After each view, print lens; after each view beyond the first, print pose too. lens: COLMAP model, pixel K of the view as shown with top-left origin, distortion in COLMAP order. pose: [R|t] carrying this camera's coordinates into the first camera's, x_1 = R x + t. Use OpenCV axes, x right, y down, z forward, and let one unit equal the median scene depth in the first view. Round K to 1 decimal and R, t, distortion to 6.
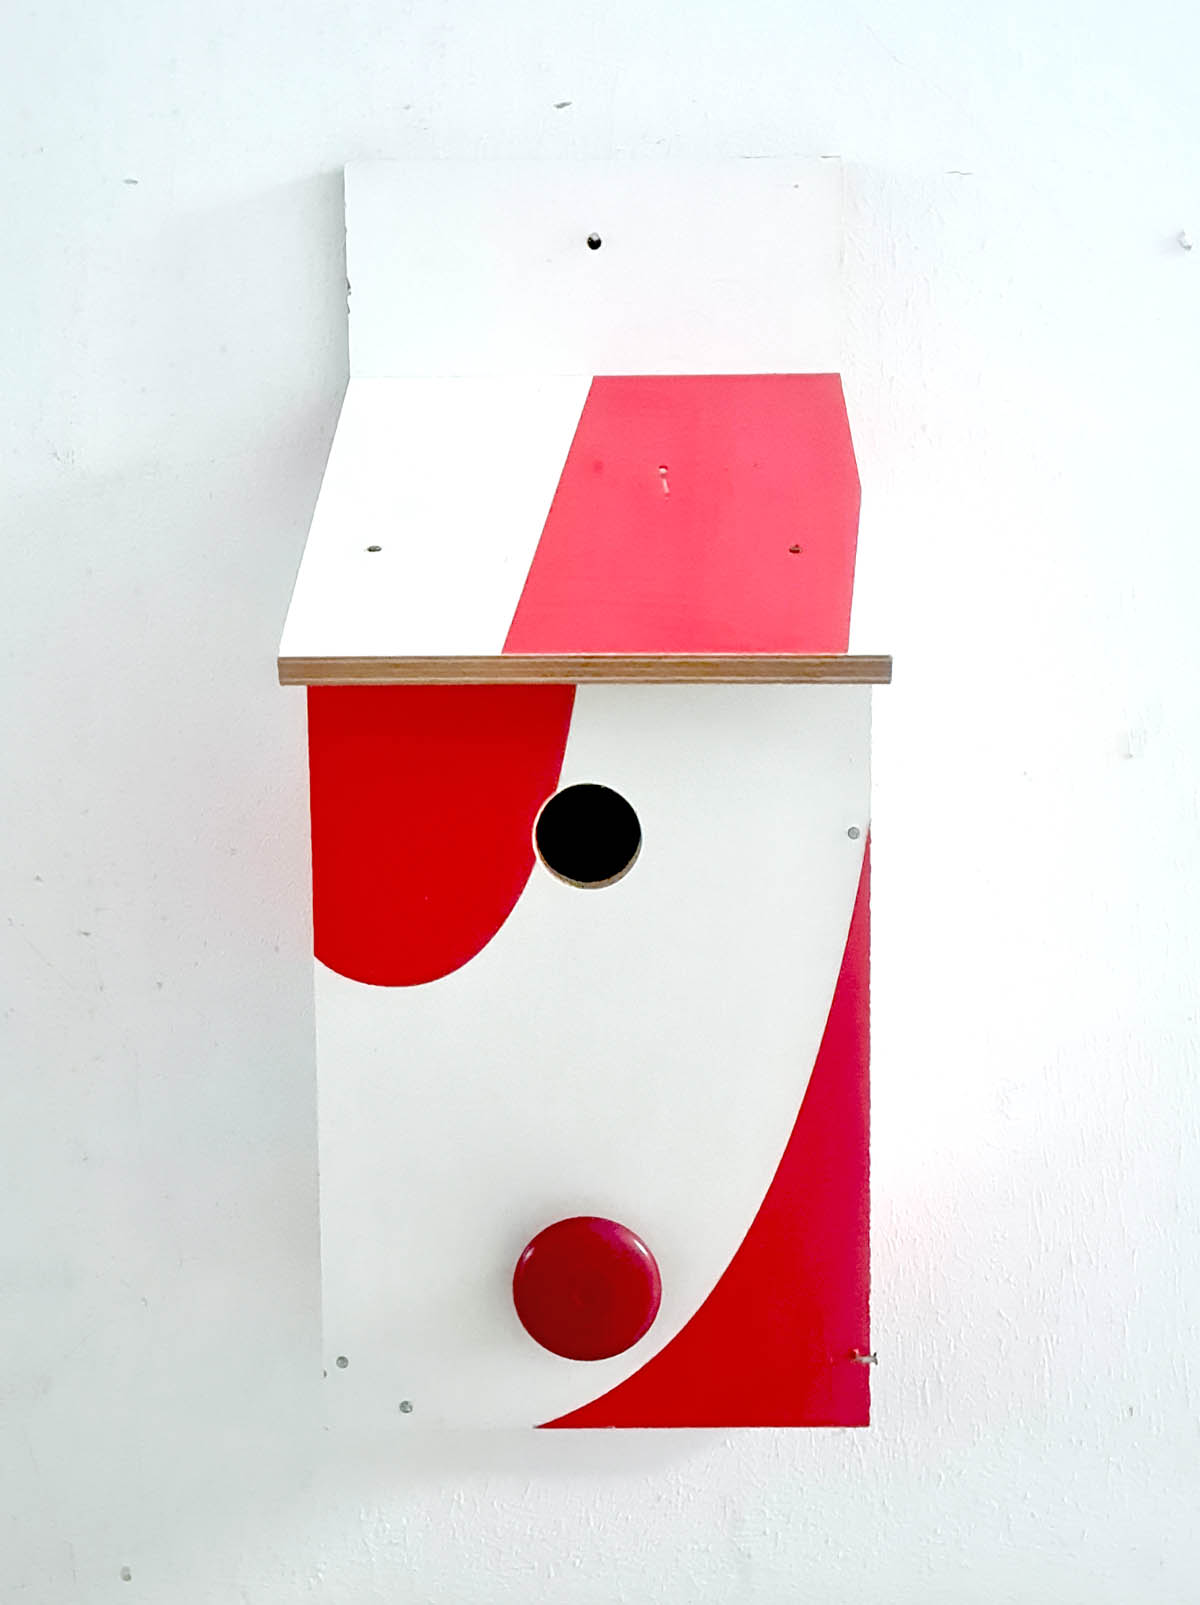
lens RADIAL K [[2421.2, 0, 649.0], [0, 2421.2, 727.6], [0, 0, 1]] dist [0.077447, 0.000000]
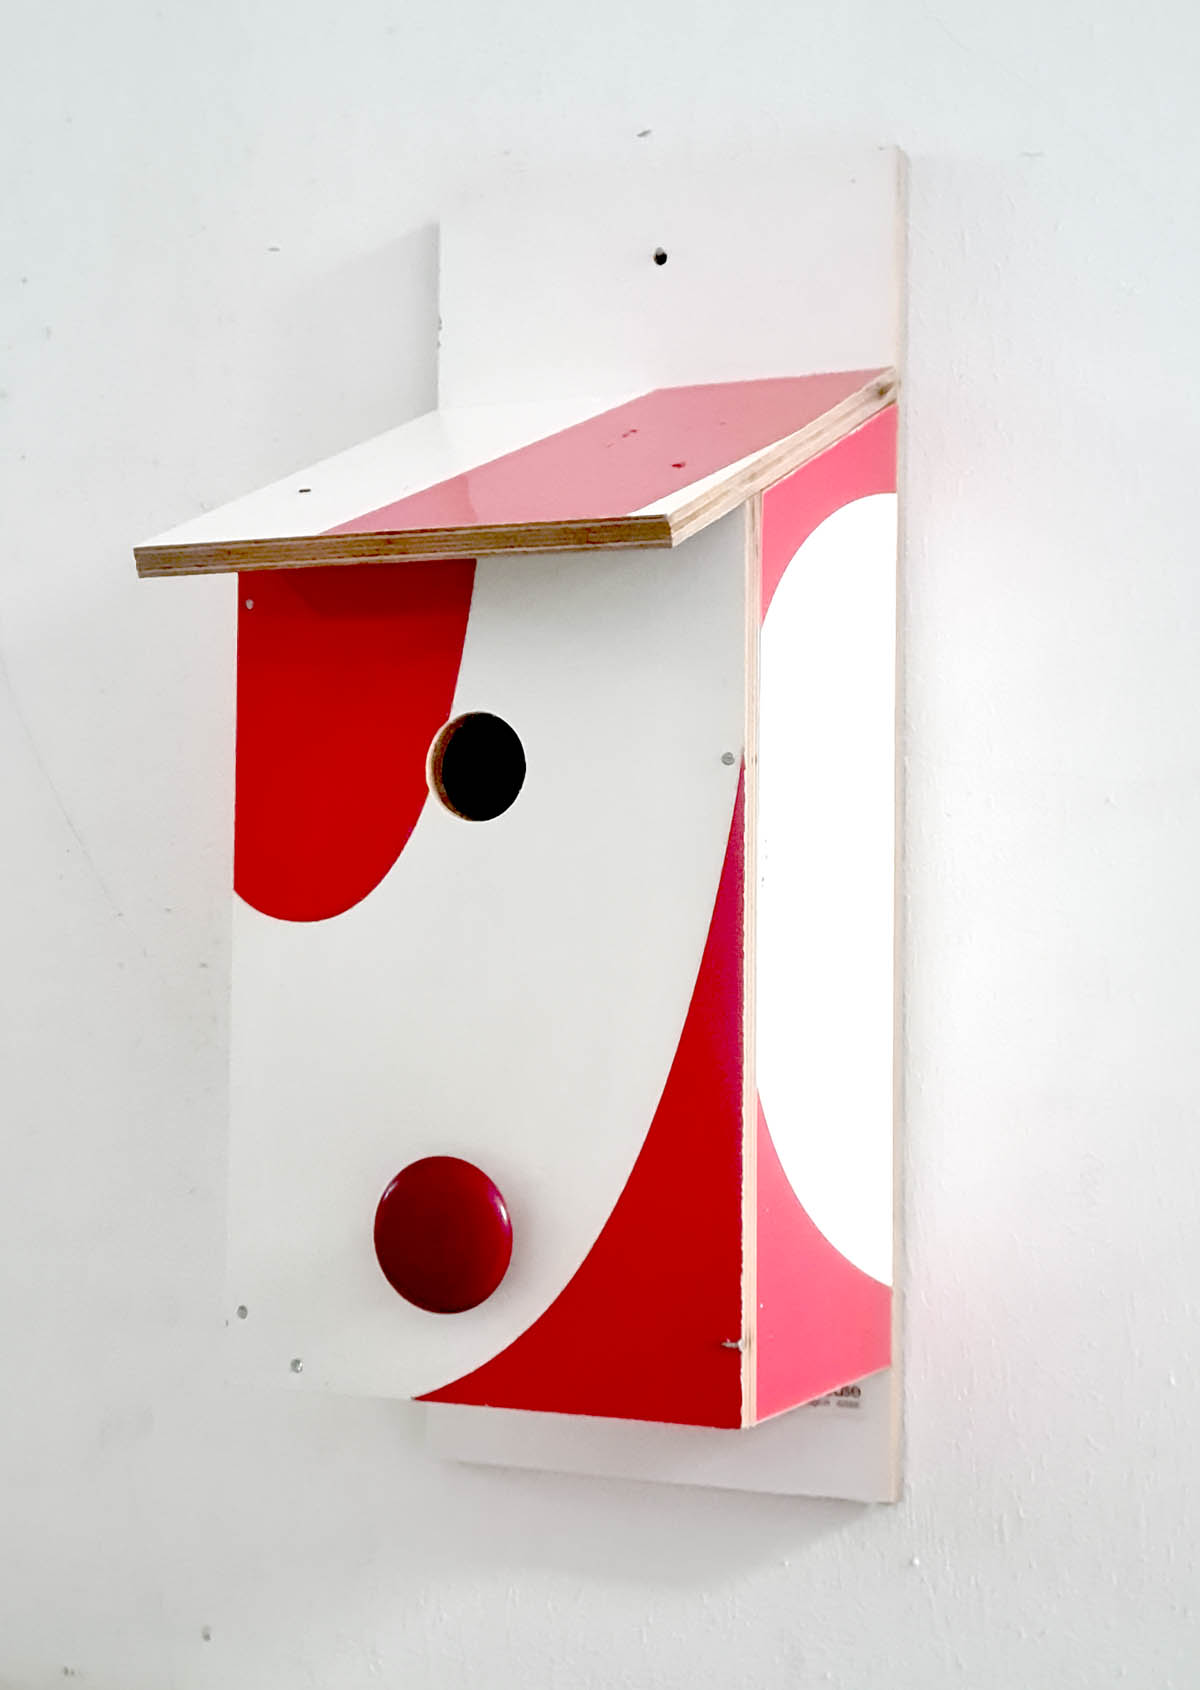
lens RADIAL K [[2659.7, 0, 602.2], [0, 2659.7, 839.5], [0, 0, 1]] dist [0.054781, 0.000000]
pose [[0.908331, -0.003033, -0.418240, 0.412113], [-0.073889, 0.983082, -0.167602, 0.219247], [0.411673, 0.183142, 0.892740, 0.058805]]
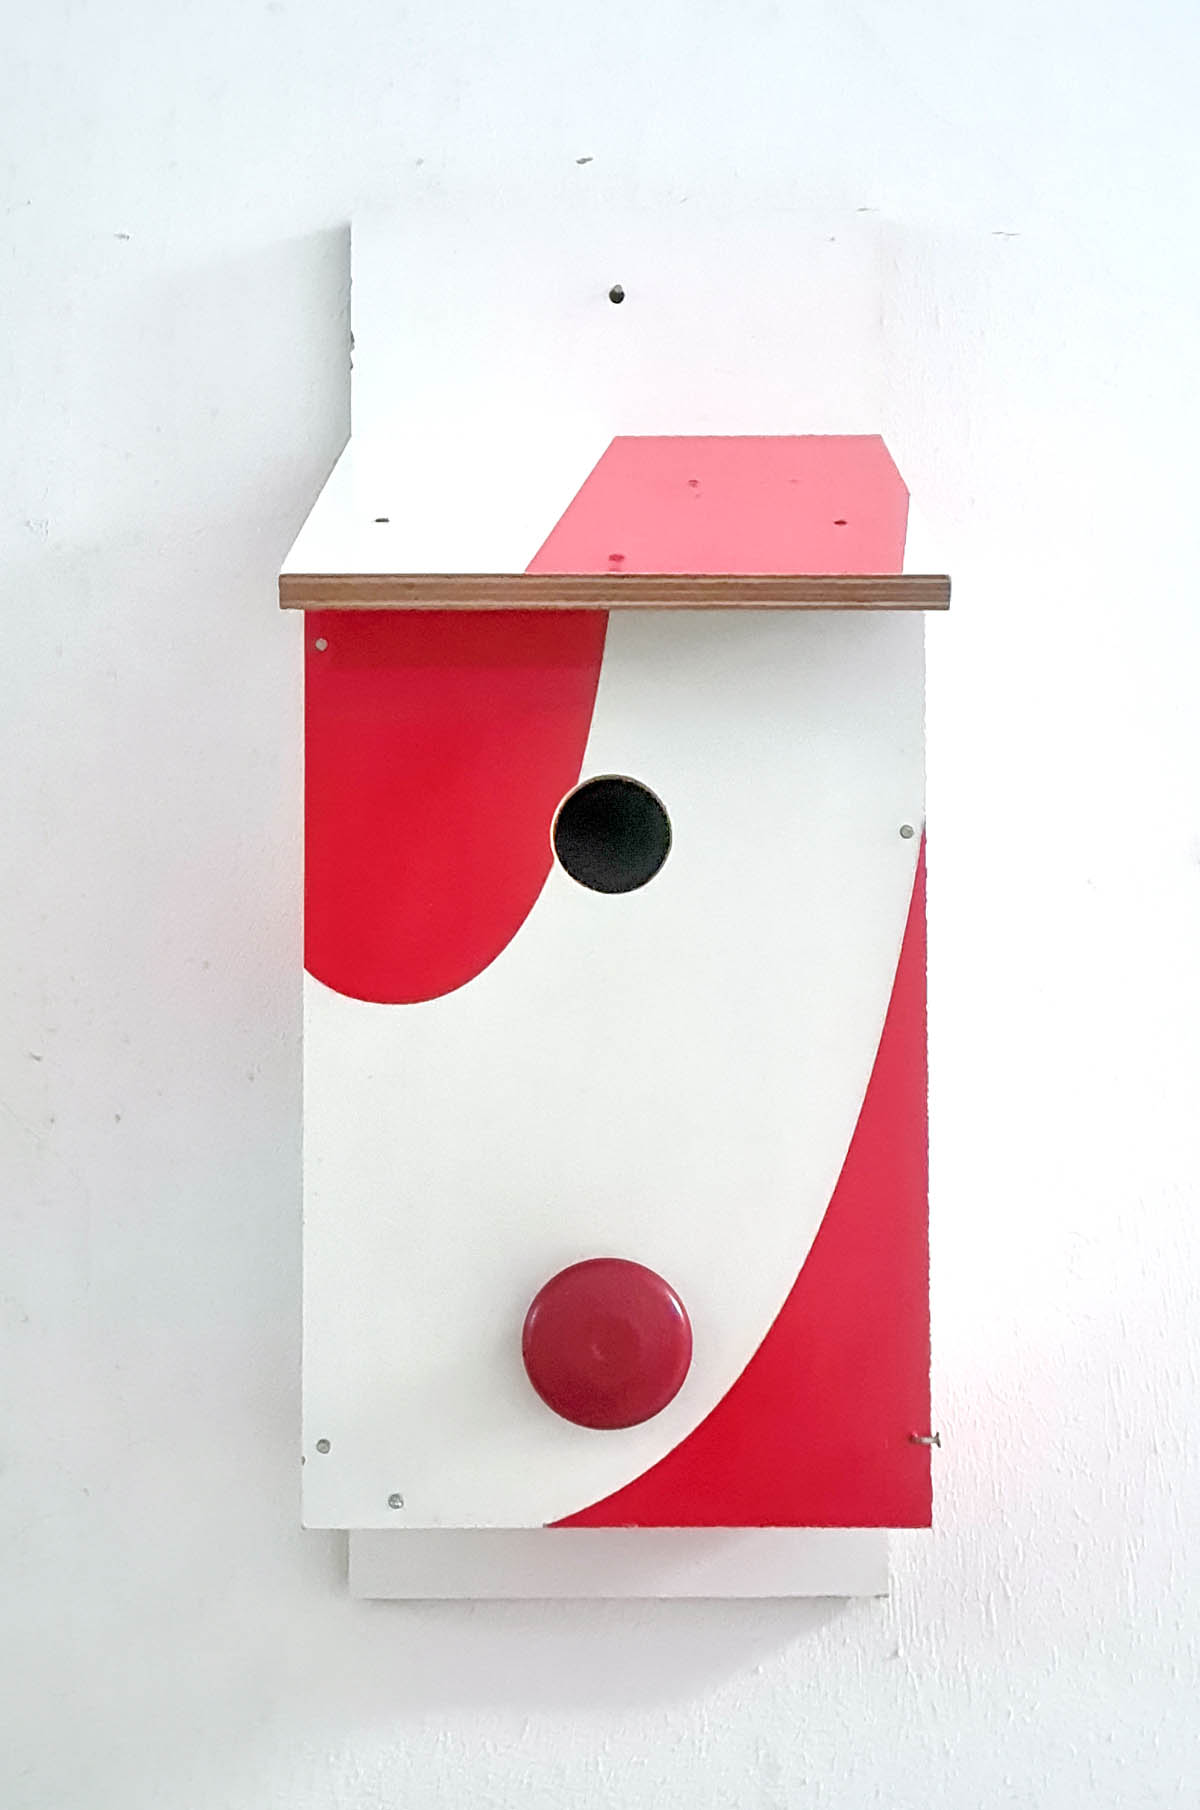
lens RADIAL K [[2738.6, 0, 651.4], [0, 2738.6, 943.6], [0, 0, 1]] dist [0.076649, 0.000000]
pose [[0.999961, 0.005227, 0.007138, -0.015478], [-0.003873, 0.984026, -0.177983, 0.233174], [-0.007955, 0.177948, 0.984008, 0.003676]]
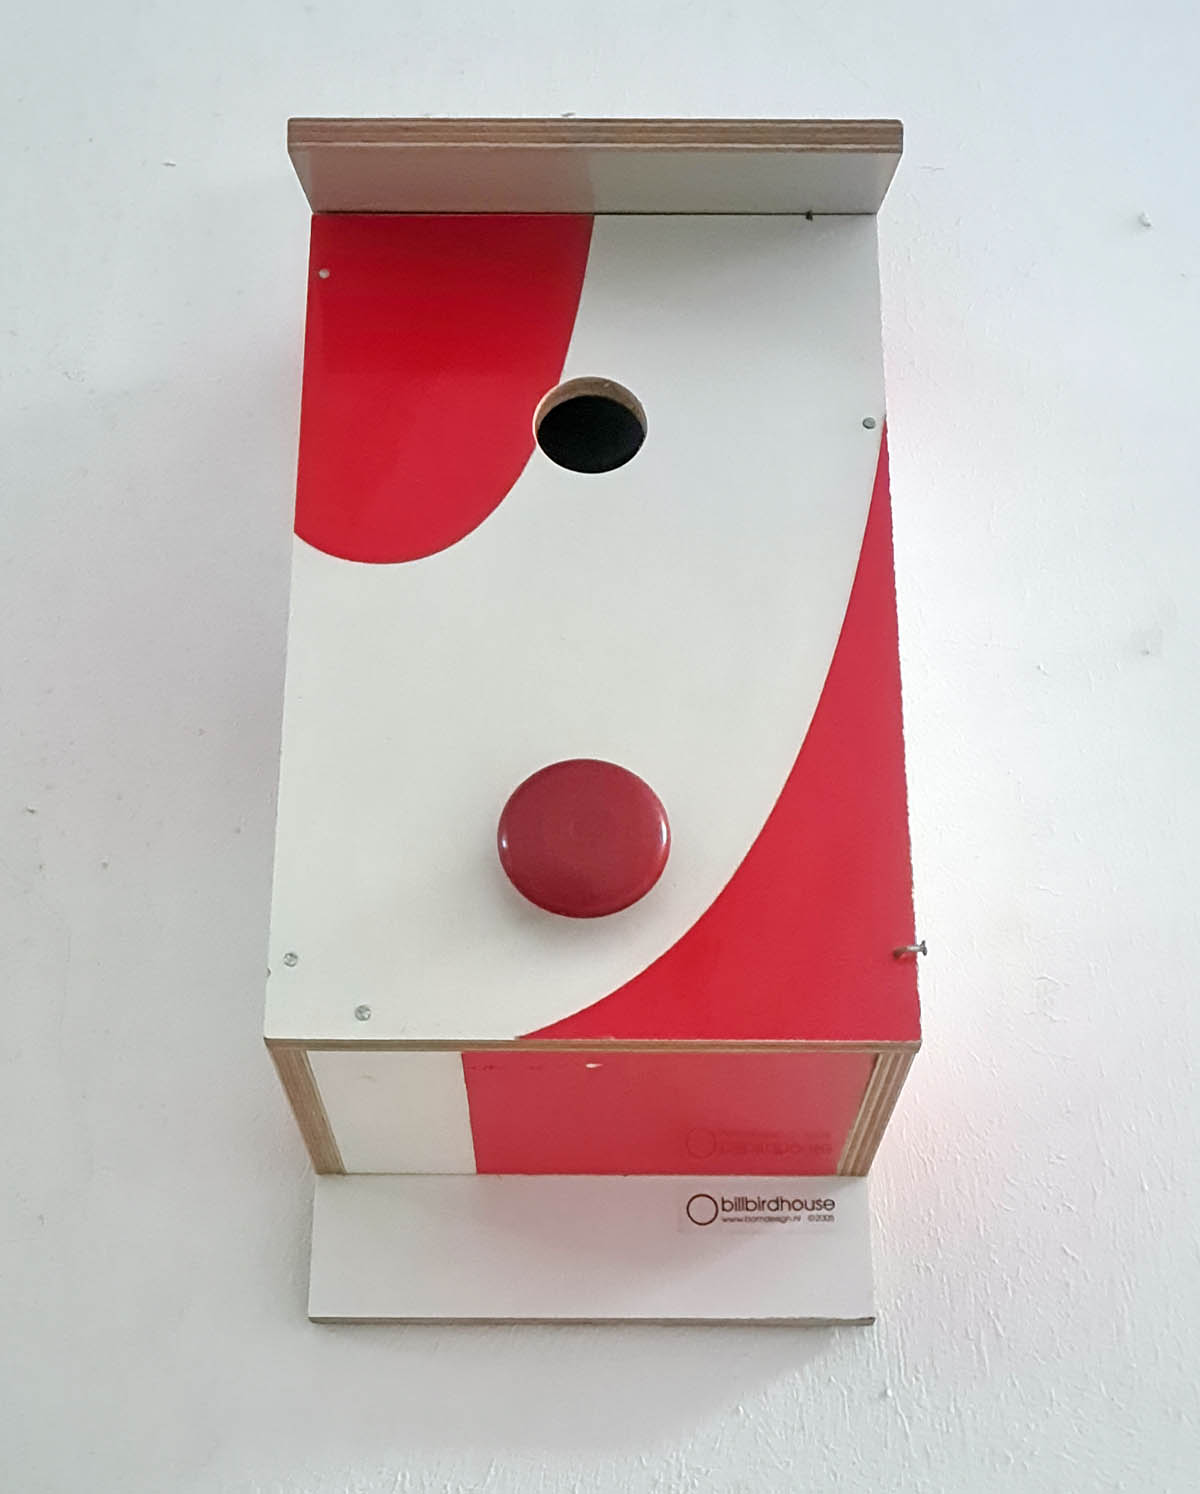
lens RADIAL K [[2350.9, 0, 599.7], [0, 2350.9, 842.2], [0, 0, 1]] dist [0.061456, 0.000000]
pose [[0.999950, 0.009952, -0.000170, -0.017451], [-0.008591, 0.854275, -0.519750, 0.585462], [-0.005027, 0.519725, 0.854319, 0.255980]]
